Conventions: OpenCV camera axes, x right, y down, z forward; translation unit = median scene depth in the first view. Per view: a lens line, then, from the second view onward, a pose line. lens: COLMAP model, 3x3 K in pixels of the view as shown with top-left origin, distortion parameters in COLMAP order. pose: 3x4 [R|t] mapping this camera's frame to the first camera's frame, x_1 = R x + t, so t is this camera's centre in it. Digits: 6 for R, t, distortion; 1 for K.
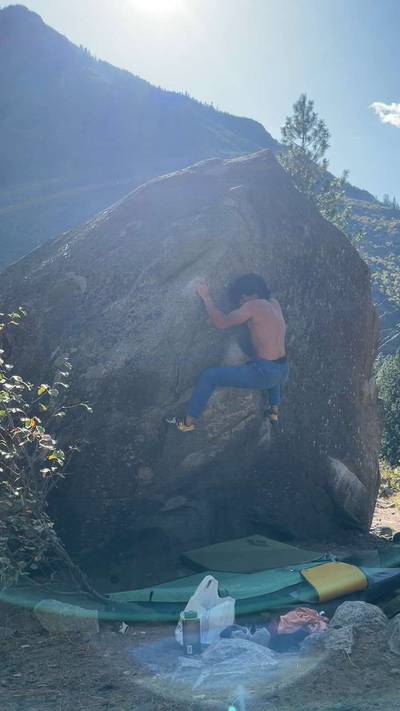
lens RADIAL K [[610.0, 0, 199.9], [0, 610.0, 359.3], [0, 0, 1]] dist [0.075705, -0.078382]
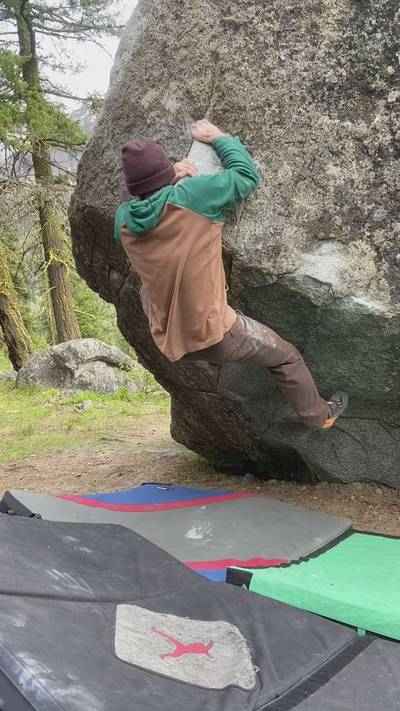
lens RADIAL K [[610.0, 0, 207.1], [0, 610.0, 357.1], [0, 0, 1]] dist [0.075705, -0.078382]
pose [[0.448010, 0.058691, -0.892100, 0.485776], [0.081692, 0.990981, 0.106222, 0.101347], [0.890289, -0.120466, 0.439174, 0.647008]]
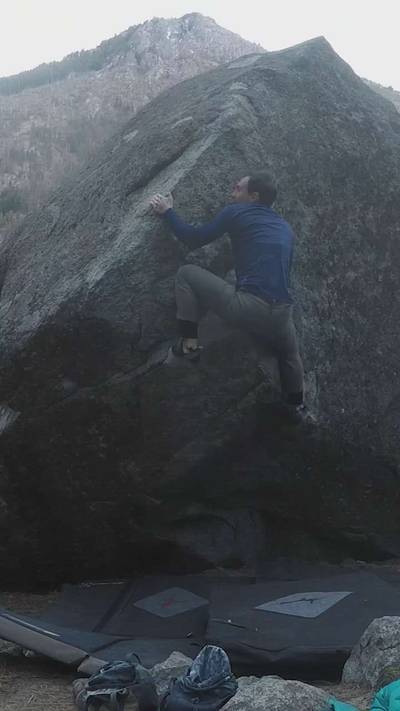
lens RADIAL K [[679.9, 0, 283.1], [0, 679.9, 346.1], [0, 0, 1]] dist [-0.250259, 0.000000]
pose [[0.987907, -0.028457, -0.152412, 0.193493], [0.026392, 0.999531, -0.015557, 0.055795], [0.152783, 0.011347, 0.988195, 0.241025]]
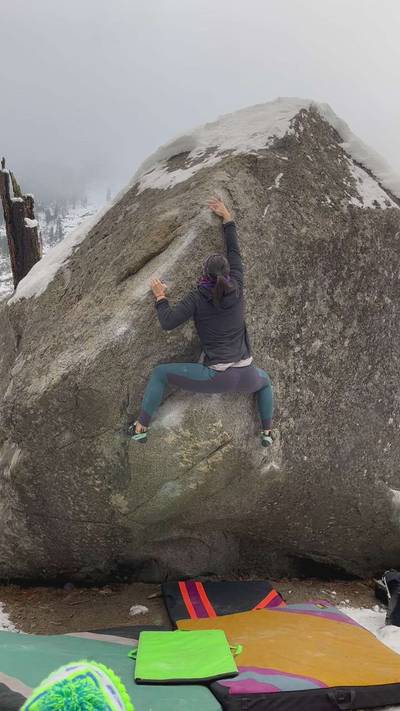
lens RADIAL K [[610.0, 0, 203.0], [0, 610.0, 356.9], [0, 0, 1]] dist [0.075705, -0.078382]
pose [[0.949128, 0.031339, -0.313326, 0.264206], [-0.017883, 0.998794, 0.045729, -0.052205], [0.314381, -0.037799, 0.948544, 0.207586]]
